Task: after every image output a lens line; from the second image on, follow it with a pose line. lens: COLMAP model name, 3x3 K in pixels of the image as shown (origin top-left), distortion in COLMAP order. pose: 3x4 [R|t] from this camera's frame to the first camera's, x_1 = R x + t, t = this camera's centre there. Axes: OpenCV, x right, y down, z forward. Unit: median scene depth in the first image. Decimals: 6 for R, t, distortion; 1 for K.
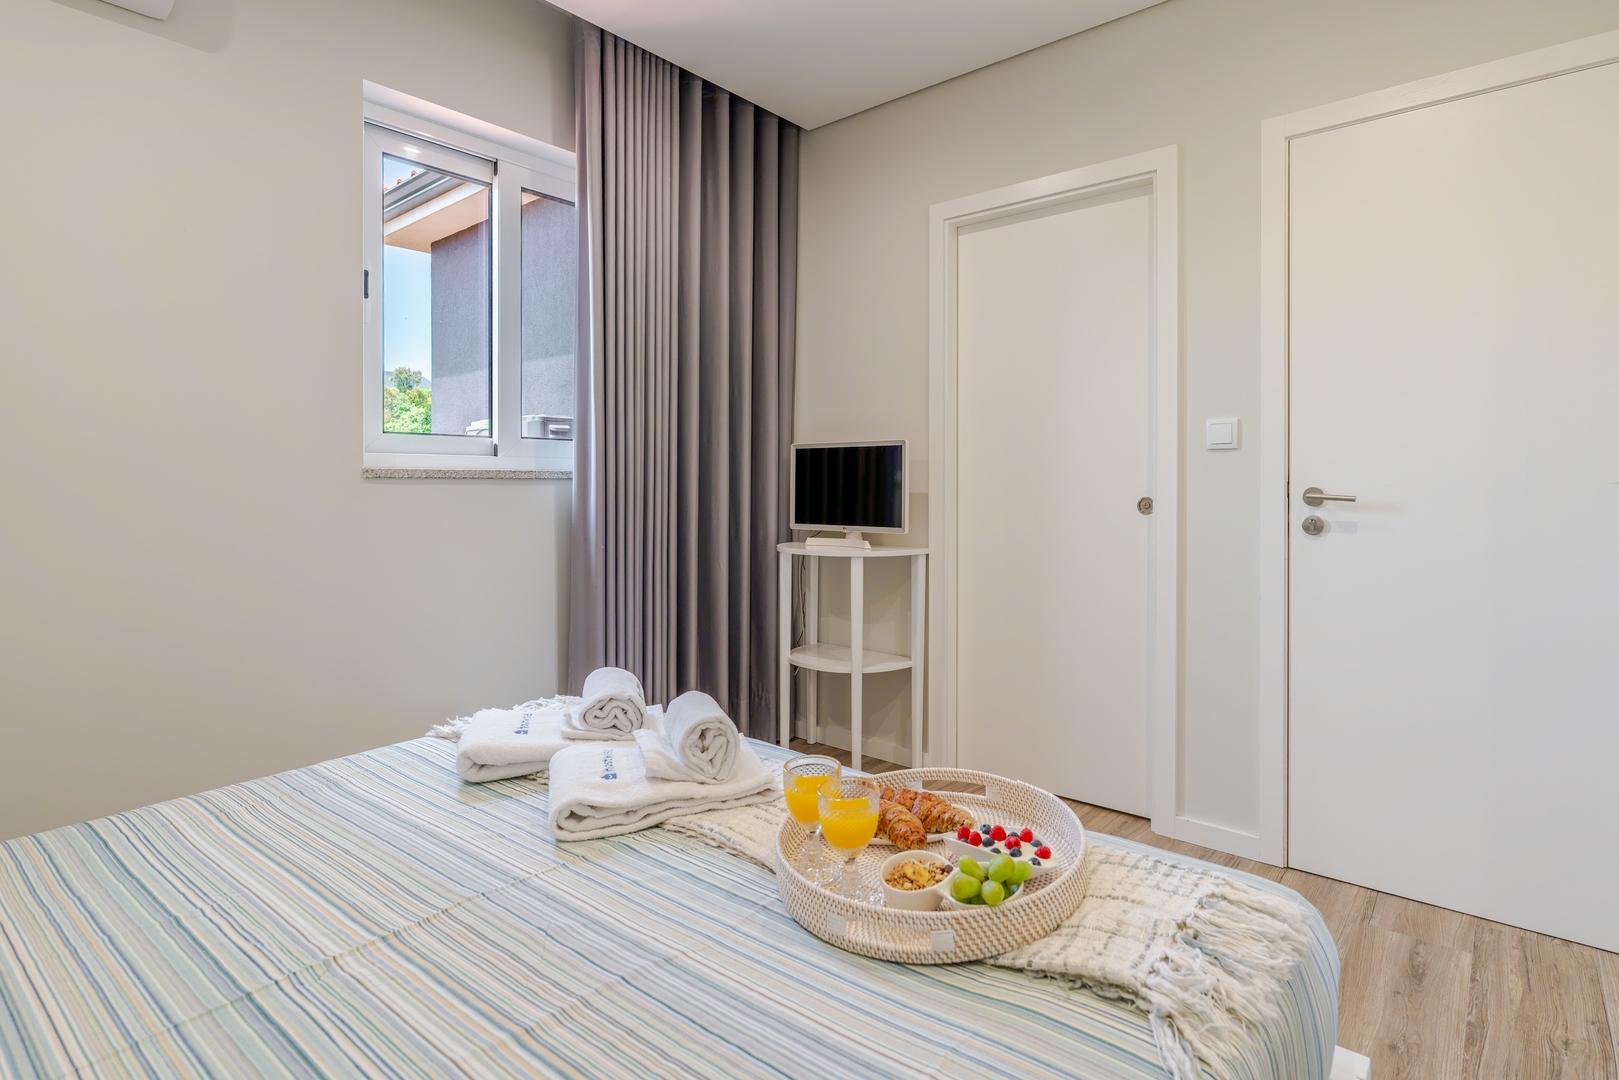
lens RADIAL K [[845.5, 0, 854.4], [0, 845.5, 489.2], [0, 0, 1]] dist [-0.007226, -0.001096]
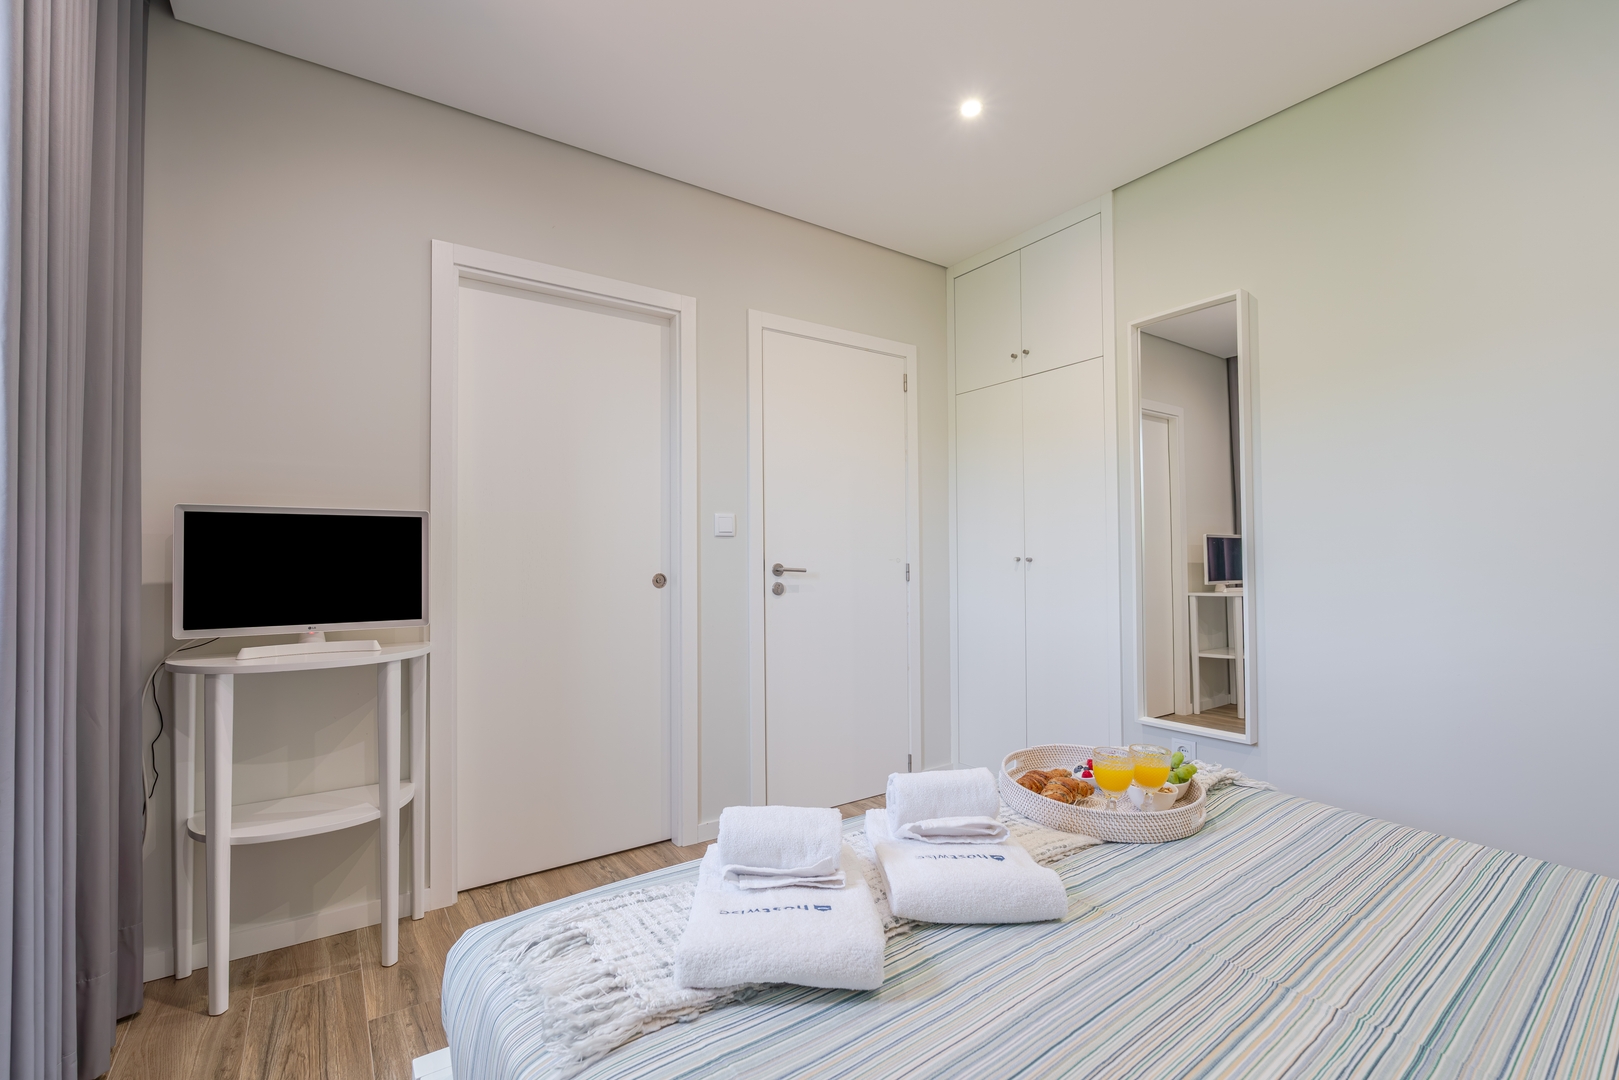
lens RADIAL K [[750.1, 0, 810.6], [0, 750.1, 543.9], [0, 0, 1]] dist [-0.013770, 0.002923]
pose [[0.232661, 0.018254, 0.972387, -0.684159], [0.014430, 0.999649, -0.022218, -0.005998], [-0.972451, 0.019200, 0.232315, 0.573356]]
